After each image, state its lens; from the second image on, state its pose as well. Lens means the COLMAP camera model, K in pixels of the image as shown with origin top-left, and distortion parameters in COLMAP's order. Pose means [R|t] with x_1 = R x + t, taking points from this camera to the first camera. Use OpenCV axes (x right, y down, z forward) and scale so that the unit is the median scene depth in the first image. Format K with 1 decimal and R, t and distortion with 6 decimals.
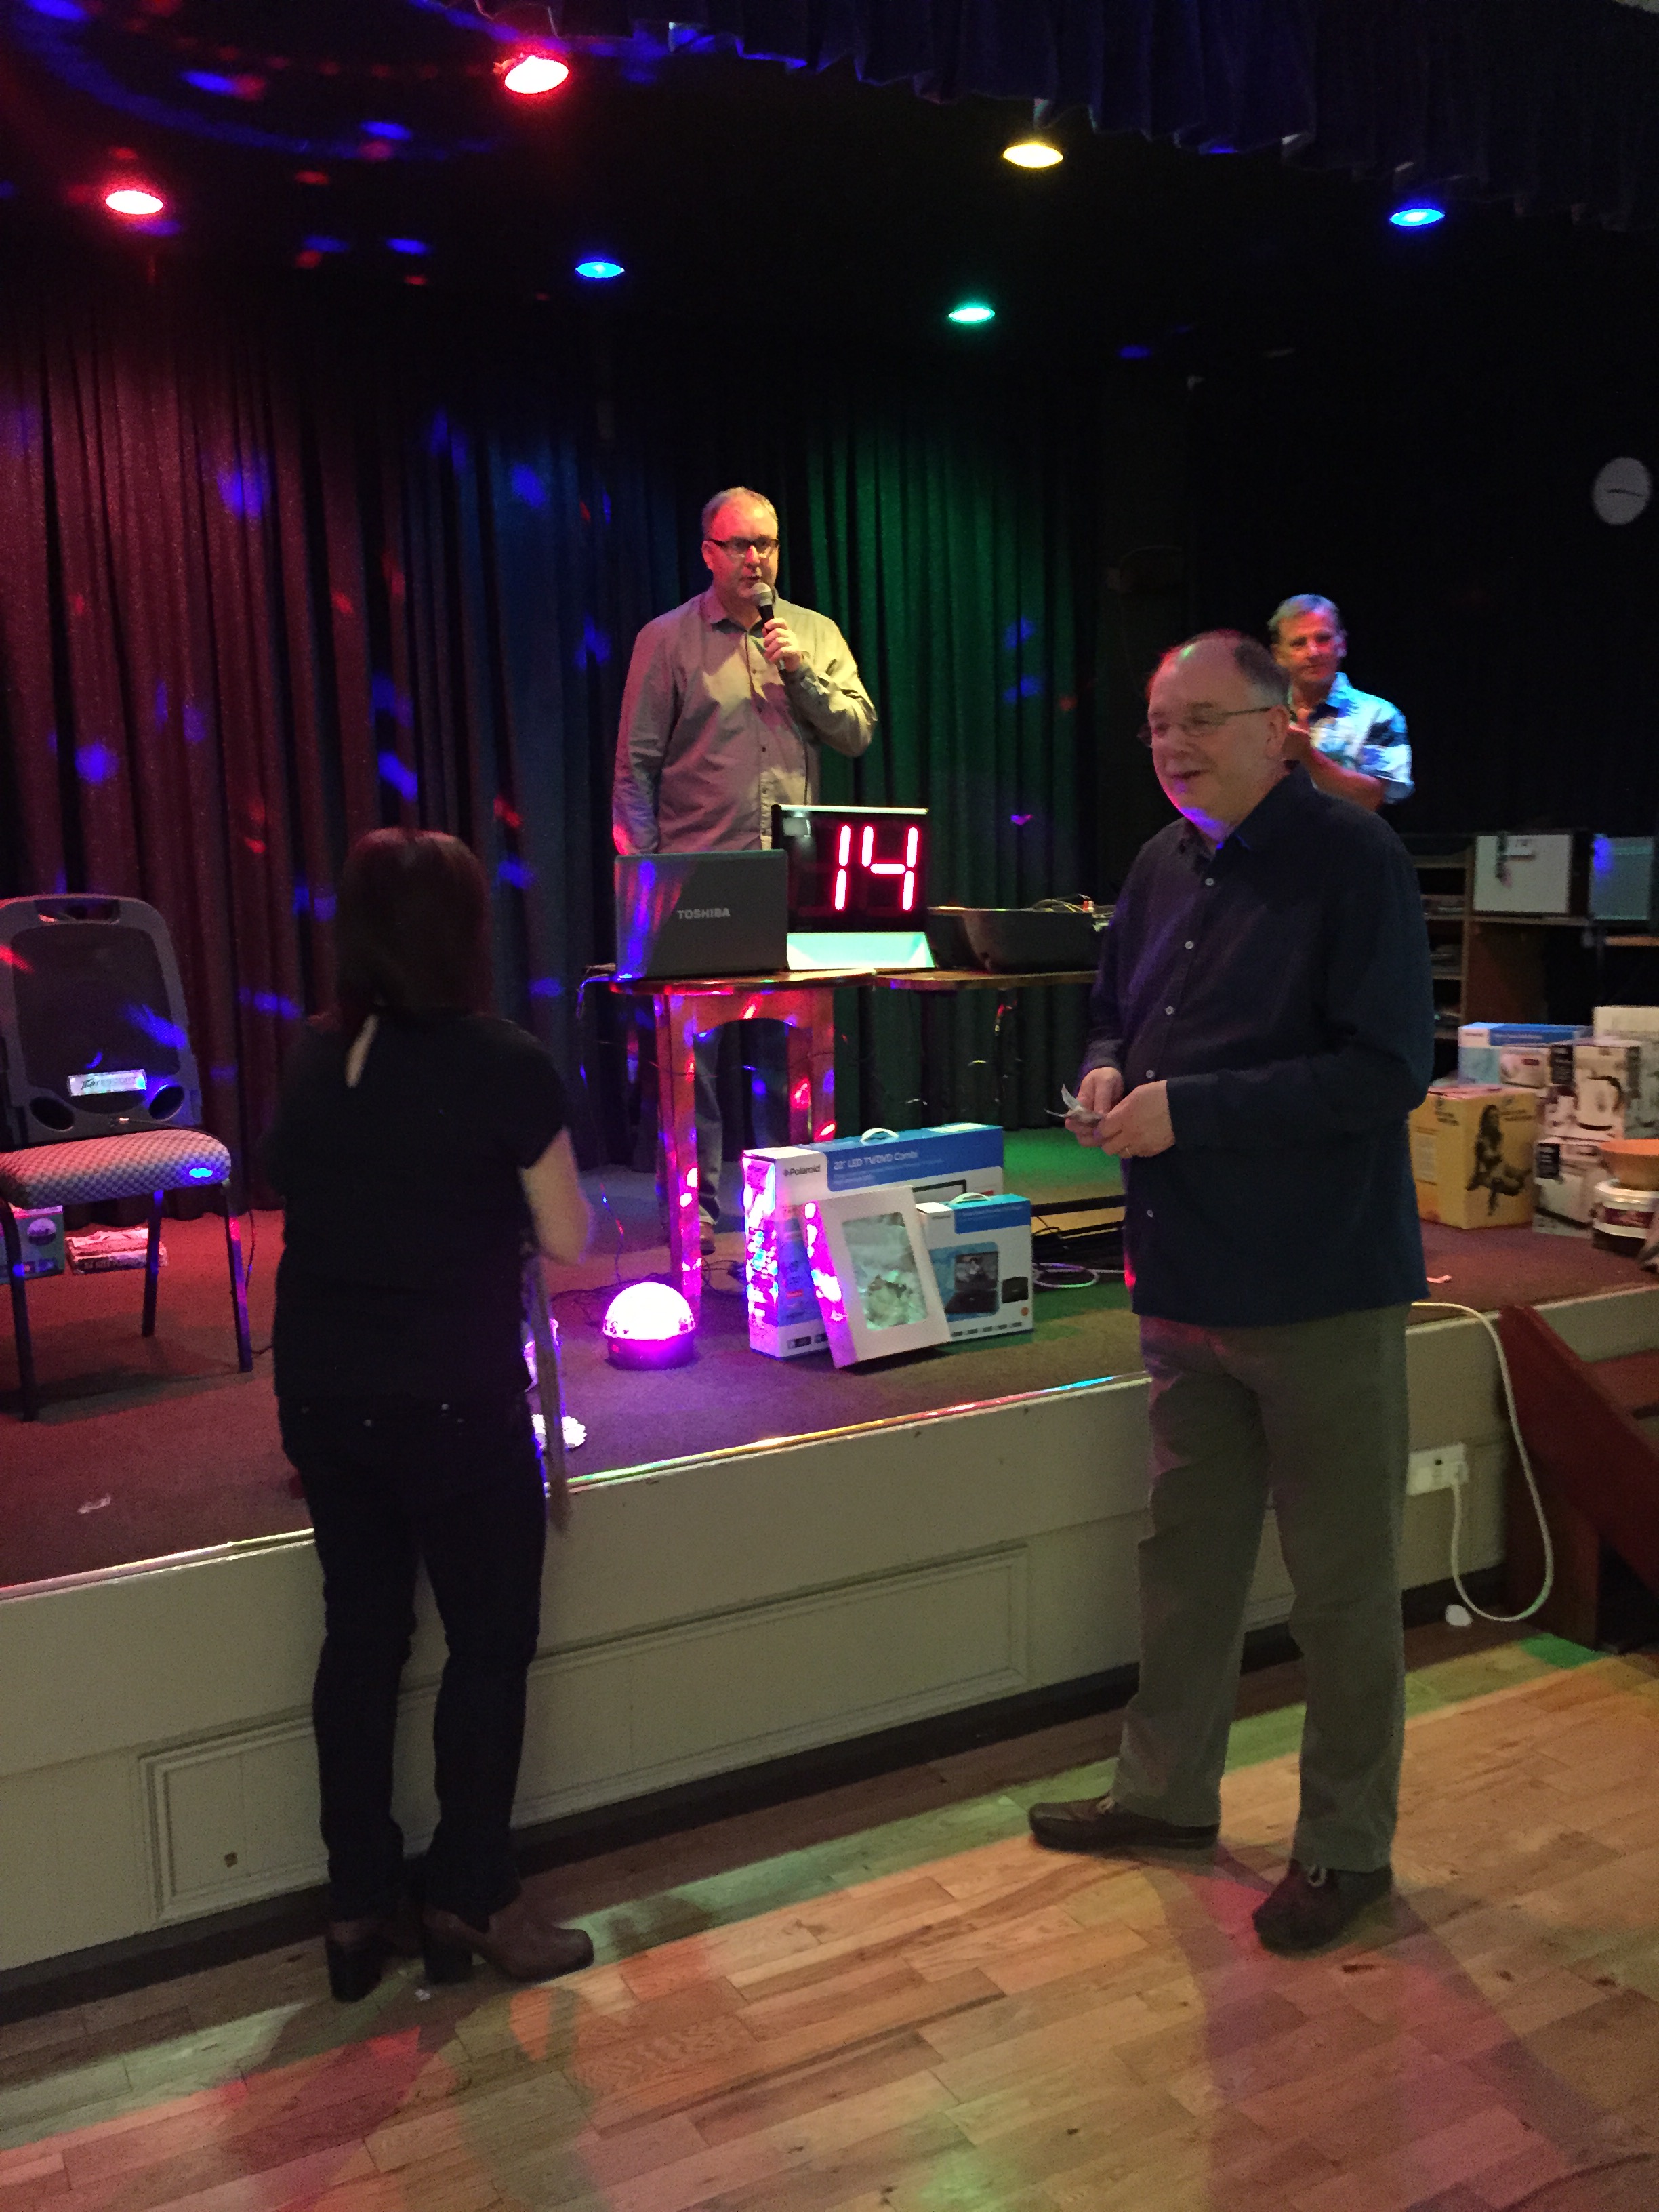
lens RADIAL K [[1891.7, 0, 835.3], [0, 1891.7, 1107.5], [0, 0, 1]] dist [0.087489, -0.127690]
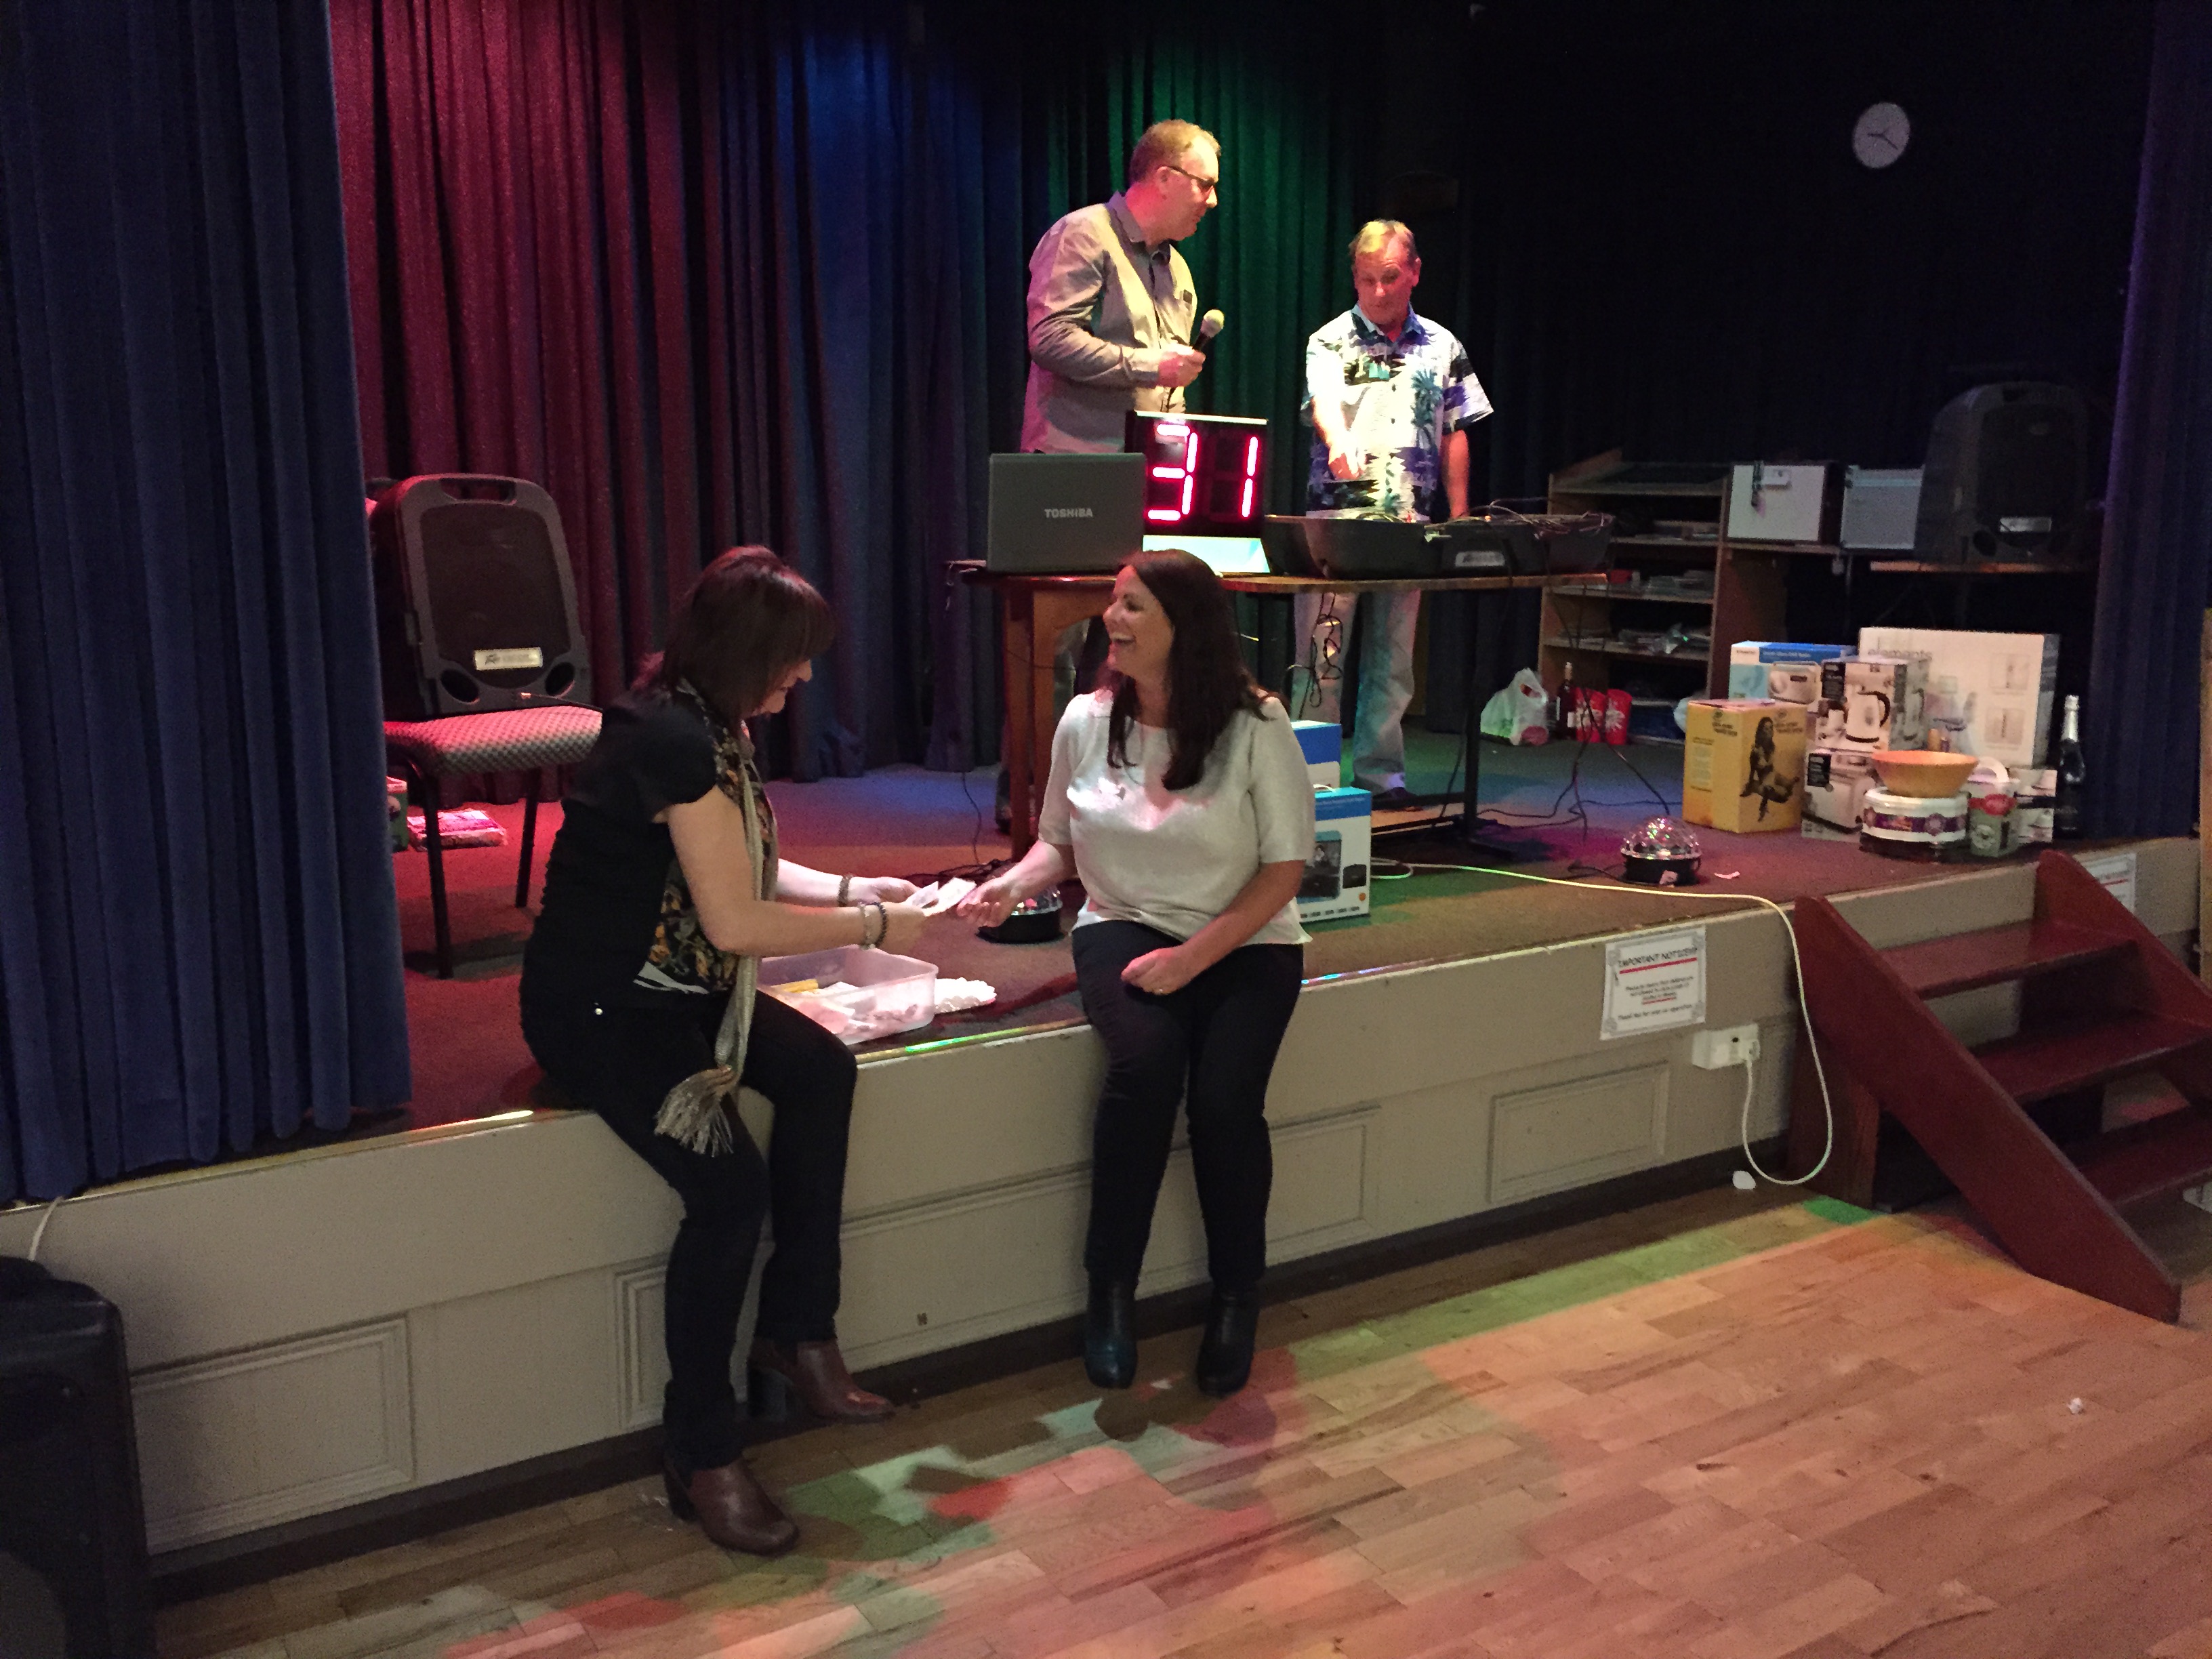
lens RADIAL K [[1891.7, 0, 1108.7], [0, 1891.7, 825.3], [0, 0, 1]] dist [0.087489, -0.127690]
pose [[0.997849, 0.018659, 0.062843, -0.110902], [-0.021739, 0.998577, 0.048697, 0.018612], [-0.061845, -0.049958, 0.996835, -0.055391]]
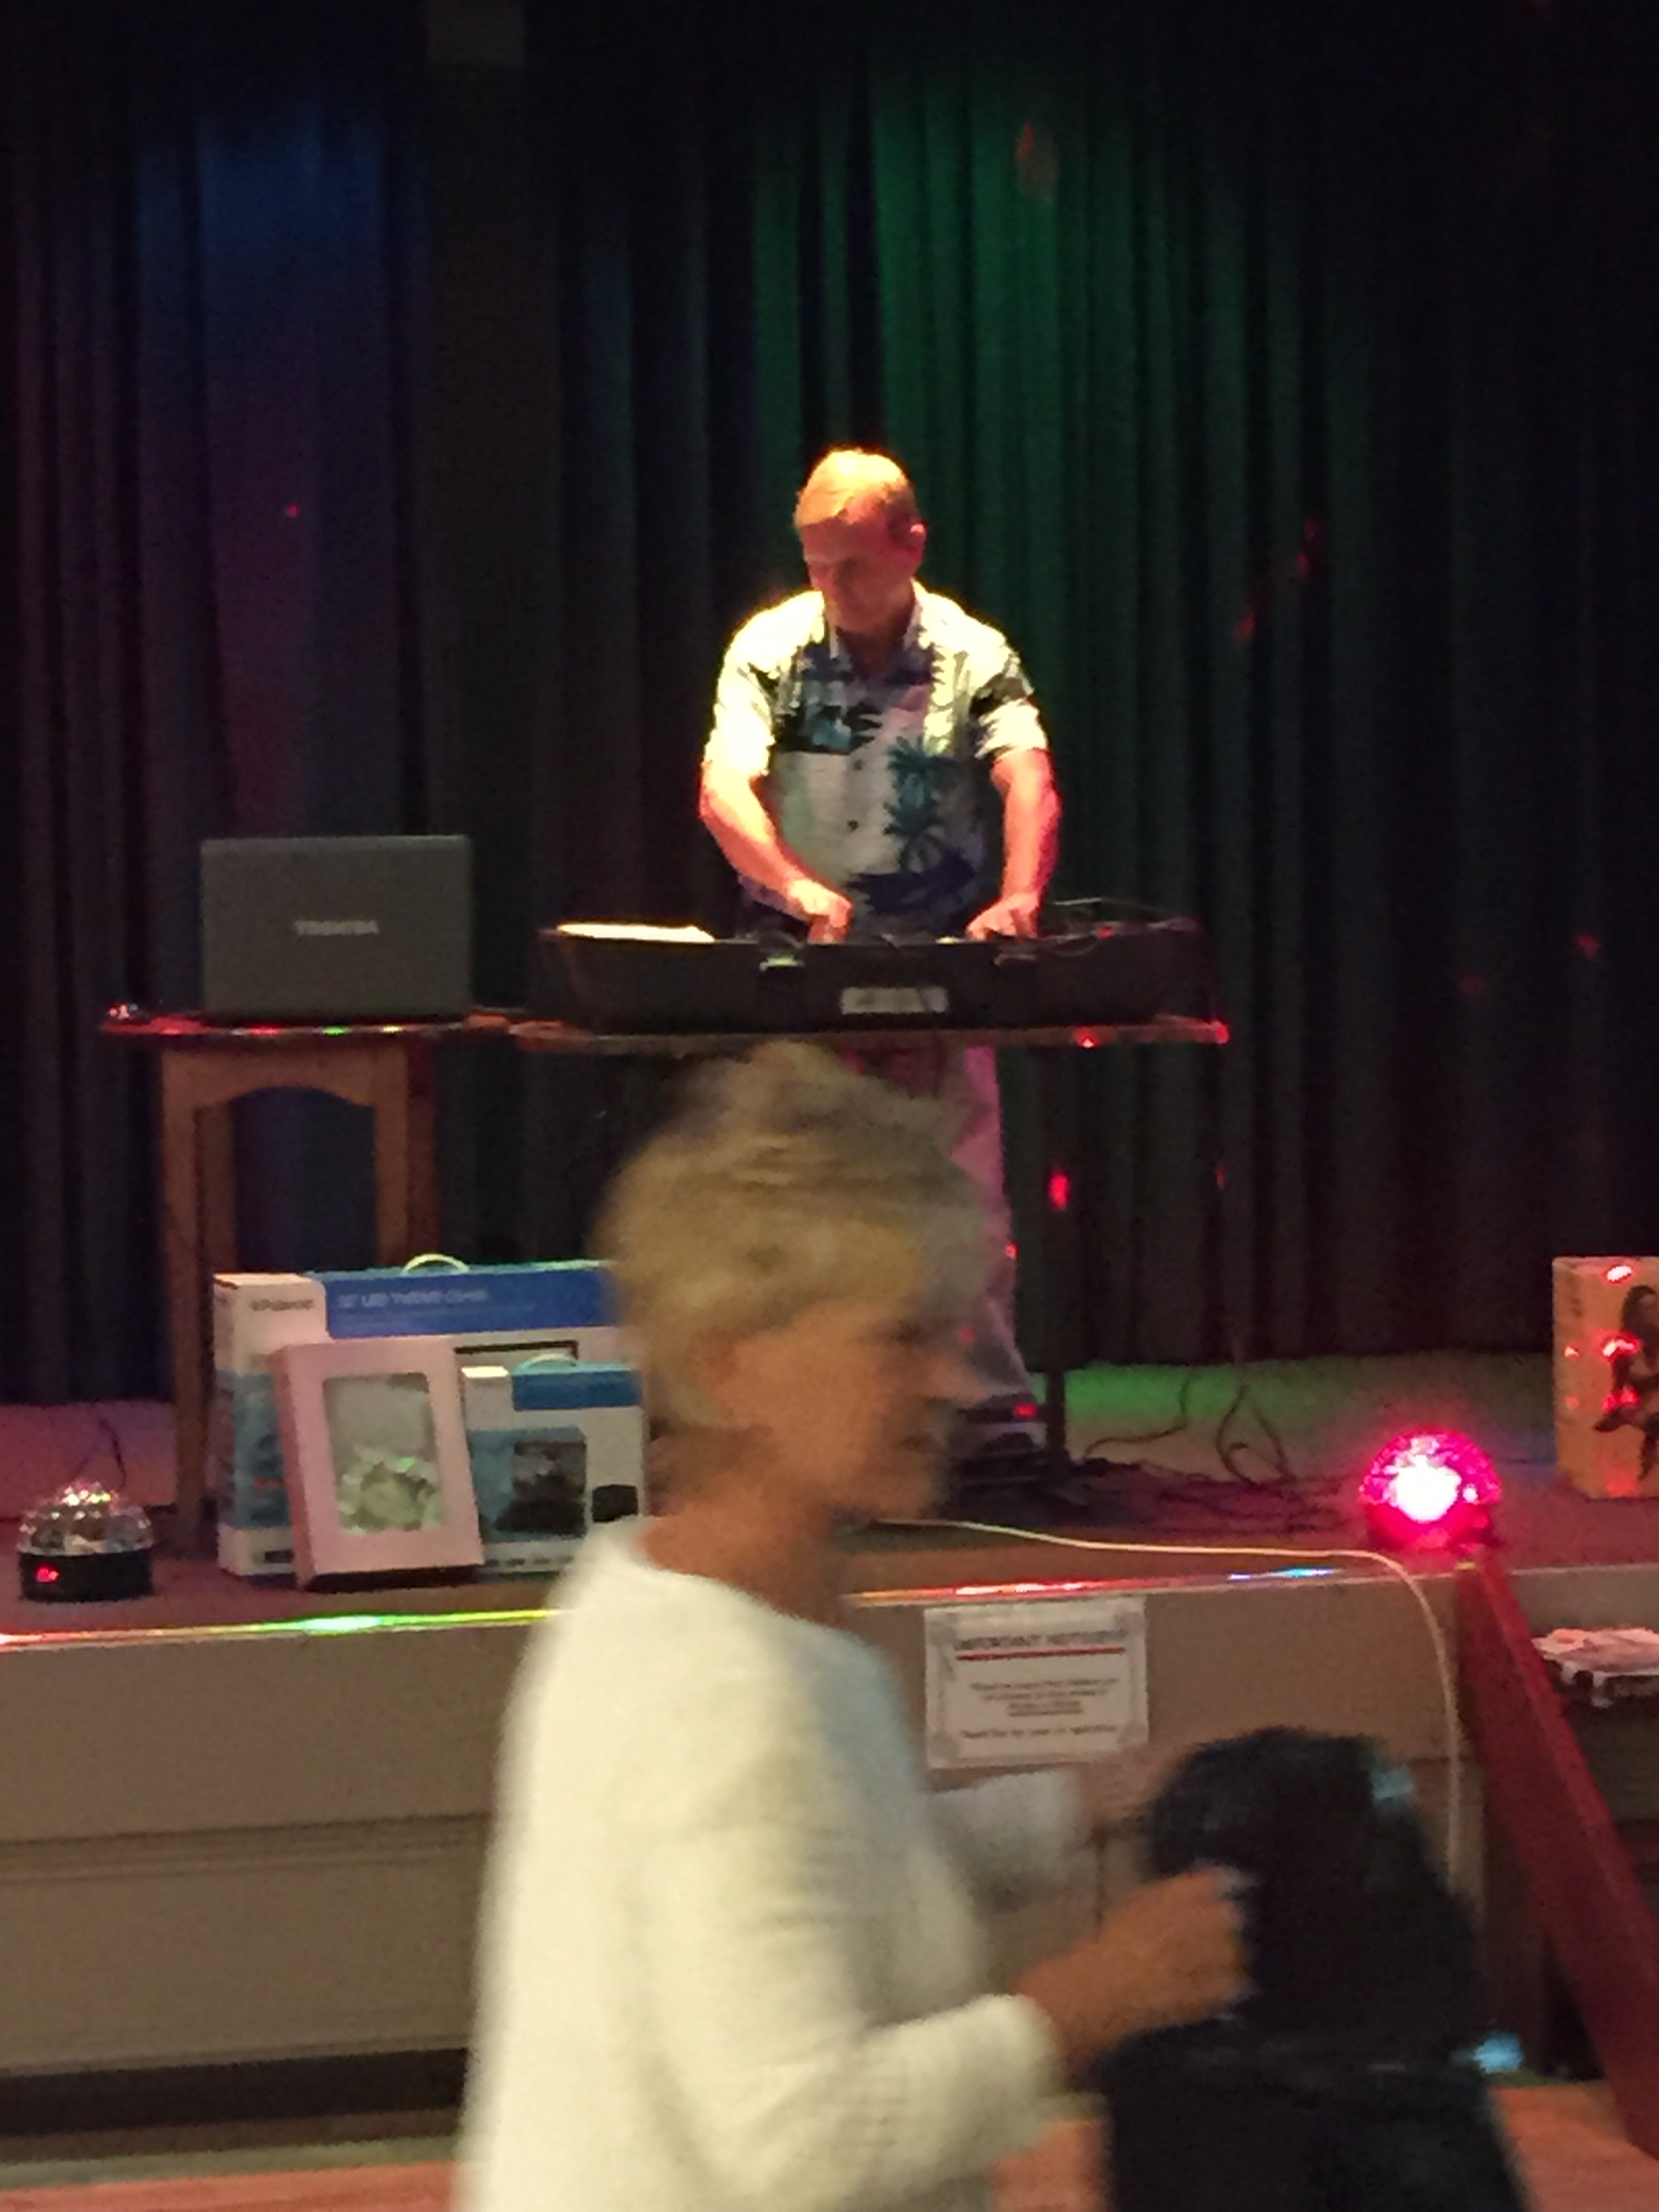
lens RADIAL K [[5586.9, 0, 829.8], [0, 5586.9, 1147.7], [0, 0, 1]] dist [0.062638, 0.196491]
pose [[0.970706, 0.029803, -0.238414, 0.631460], [-0.044080, 0.997525, -0.054780, 0.075466], [0.236191, 0.063685, 0.969618, -0.893138]]
